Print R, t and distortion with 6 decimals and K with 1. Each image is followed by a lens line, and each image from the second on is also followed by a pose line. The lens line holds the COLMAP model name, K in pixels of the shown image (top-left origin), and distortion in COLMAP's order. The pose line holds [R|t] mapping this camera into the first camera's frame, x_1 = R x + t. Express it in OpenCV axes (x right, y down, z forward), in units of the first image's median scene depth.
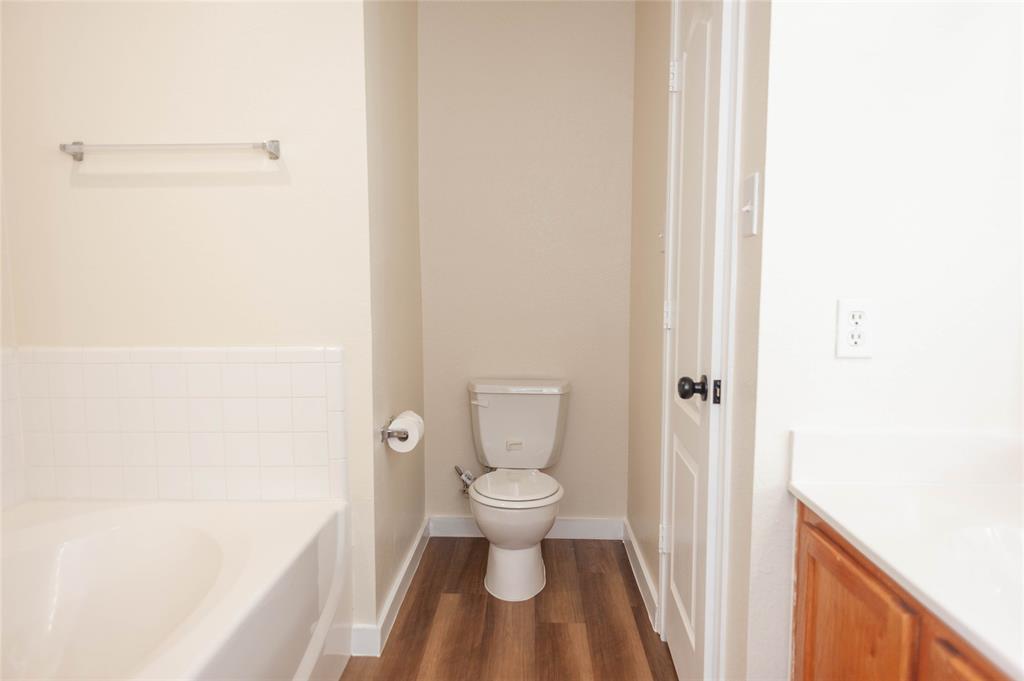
lens RADIAL K [[674.5, 0, 512.0], [0, 674.5, 340.5], [0, 0, 1]] dist [0.029626, -0.026554]
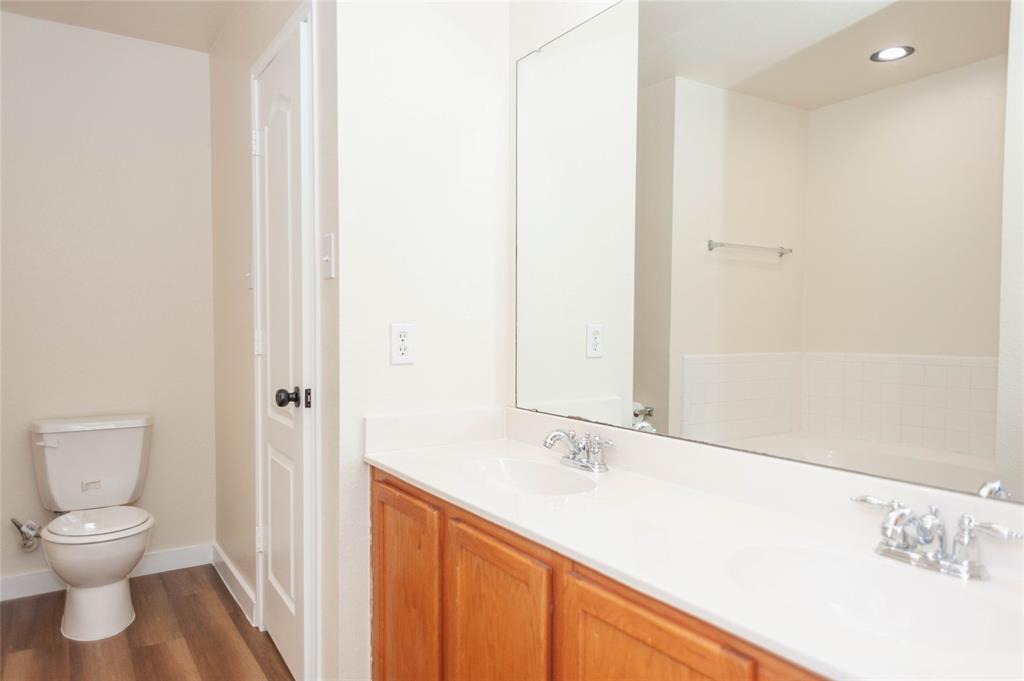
lens RADIAL K [[674.5, 0, 512.0], [0, 674.5, 340.5], [0, 0, 1]] dist [0.029626, -0.026554]
pose [[0.812156, -0.016572, 0.583205, -0.095752], [0.051421, 0.997740, -0.043256, 0.031398], [-0.581170, 0.065119, 0.811173, -0.202993]]
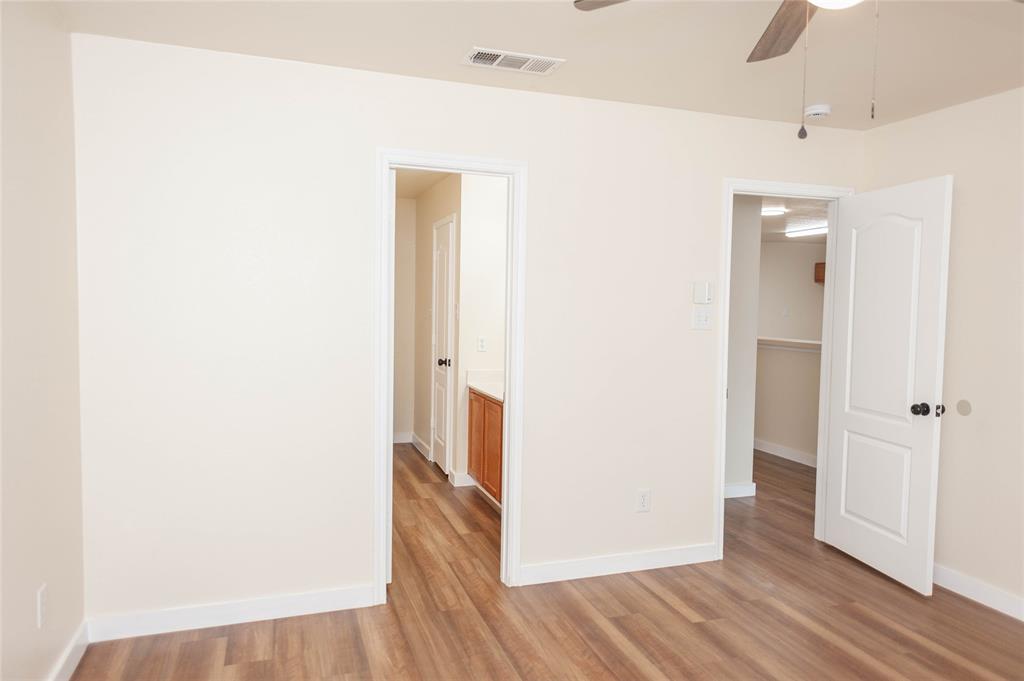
lens RADIAL K [[674.5, 0, 512.0], [0, 674.5, 340.5], [0, 0, 1]] dist [0.029626, -0.026554]
pose [[0.933729, -0.001903, 0.357975, -0.465577], [0.013723, 0.999441, -0.030482, 0.053549], [-0.357717, 0.033374, 0.933233, -1.722033]]
